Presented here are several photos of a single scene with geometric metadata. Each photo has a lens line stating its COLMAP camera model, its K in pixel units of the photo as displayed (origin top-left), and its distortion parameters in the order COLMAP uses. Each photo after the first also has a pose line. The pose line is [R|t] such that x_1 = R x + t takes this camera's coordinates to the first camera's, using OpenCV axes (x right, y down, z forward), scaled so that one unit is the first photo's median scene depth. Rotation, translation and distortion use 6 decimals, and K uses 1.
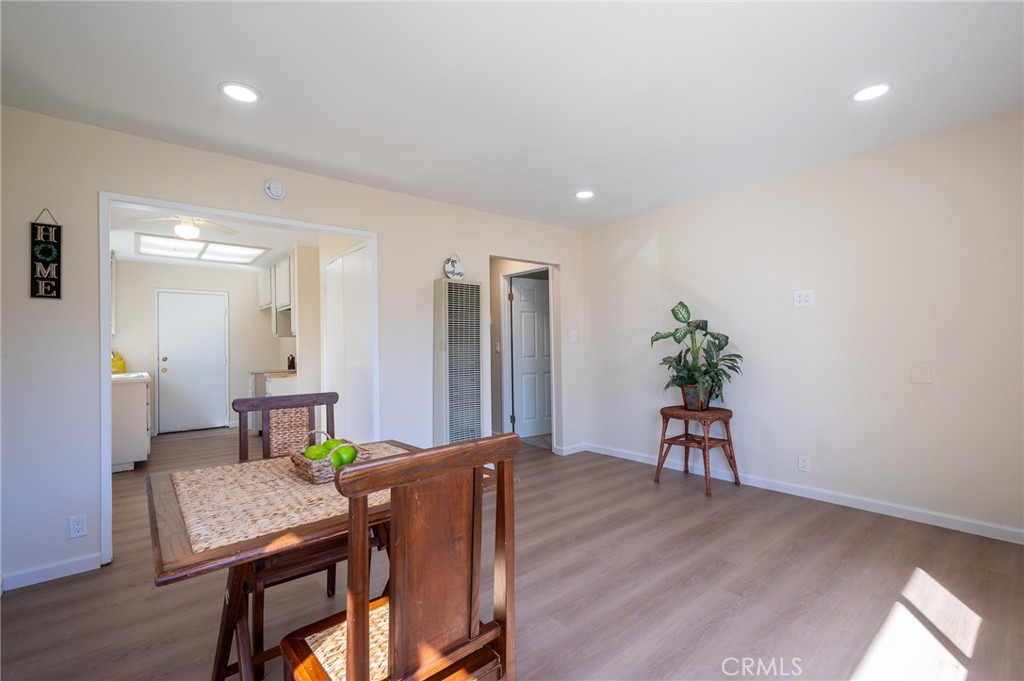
lens RADIAL K [[458.7, 0, 517.8], [0, 458.7, 343.4], [0, 0, 1]] dist [0.003577, -0.000887]
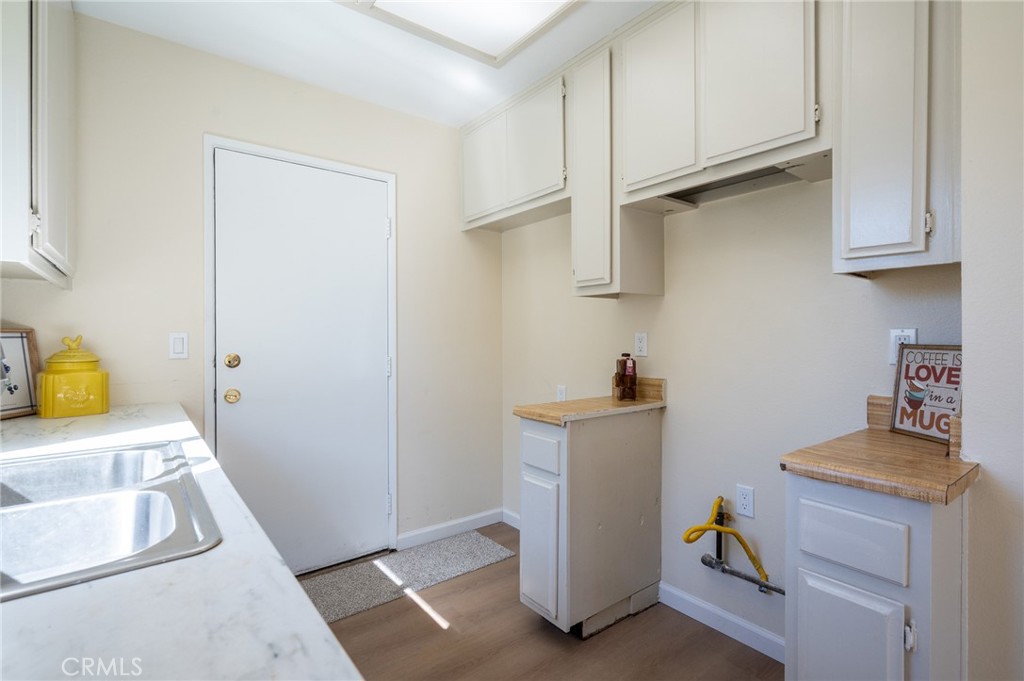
lens RADIAL K [[458.7, 0, 503.3], [0, 458.7, 335.1], [0, 0, 1]] dist [0.003577, -0.000887]
pose [[0.999595, 0.012338, -0.025649, -0.904801], [-0.012067, 0.999870, 0.010704, 0.015956], [0.025778, -0.010390, 0.999614, 1.083131]]
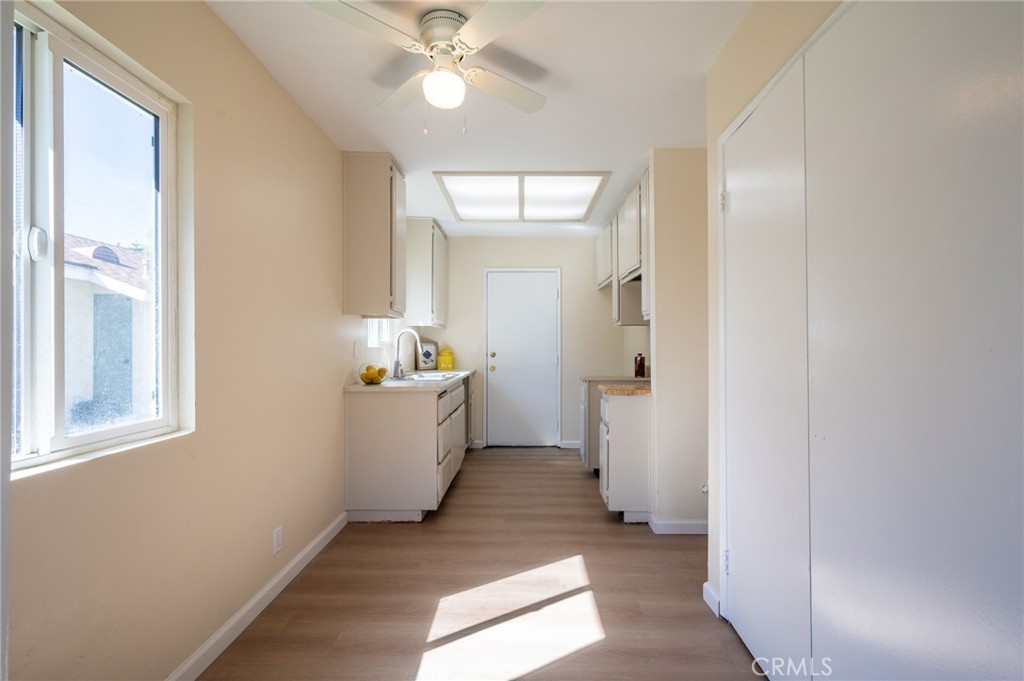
lens RADIAL K [[458.7, 0, 515.3], [0, 458.7, 342.3], [0, 0, 1]] dist [0.003577, -0.000887]
pose [[0.758179, 0.008448, -0.651992, -0.339671], [-0.006969, 0.999964, 0.004853, 0.012562], [0.652009, 0.000864, 0.758211, 0.657331]]
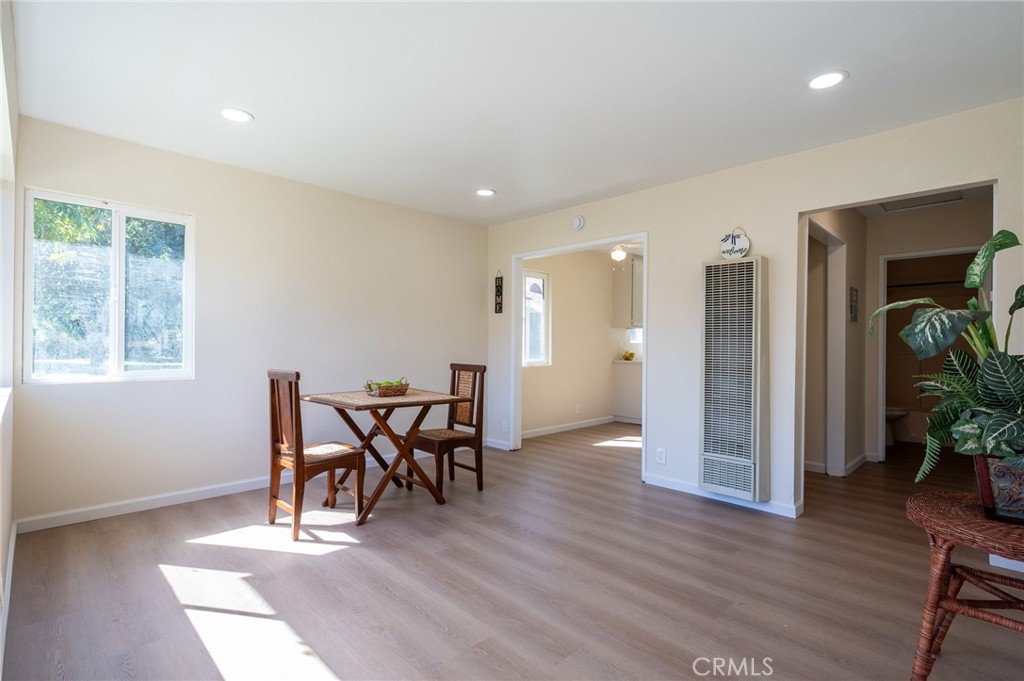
lens RADIAL K [[492.3, 0, 501.0], [0, 492.3, 341.6], [0, 0, 1]] dist [-0.005059, 0.000311]
pose [[0.060296, 0.015714, -0.998057, 0.718859], [-0.005796, 0.999865, 0.015392, -0.001713], [0.998164, 0.004857, 0.060379, 0.528284]]
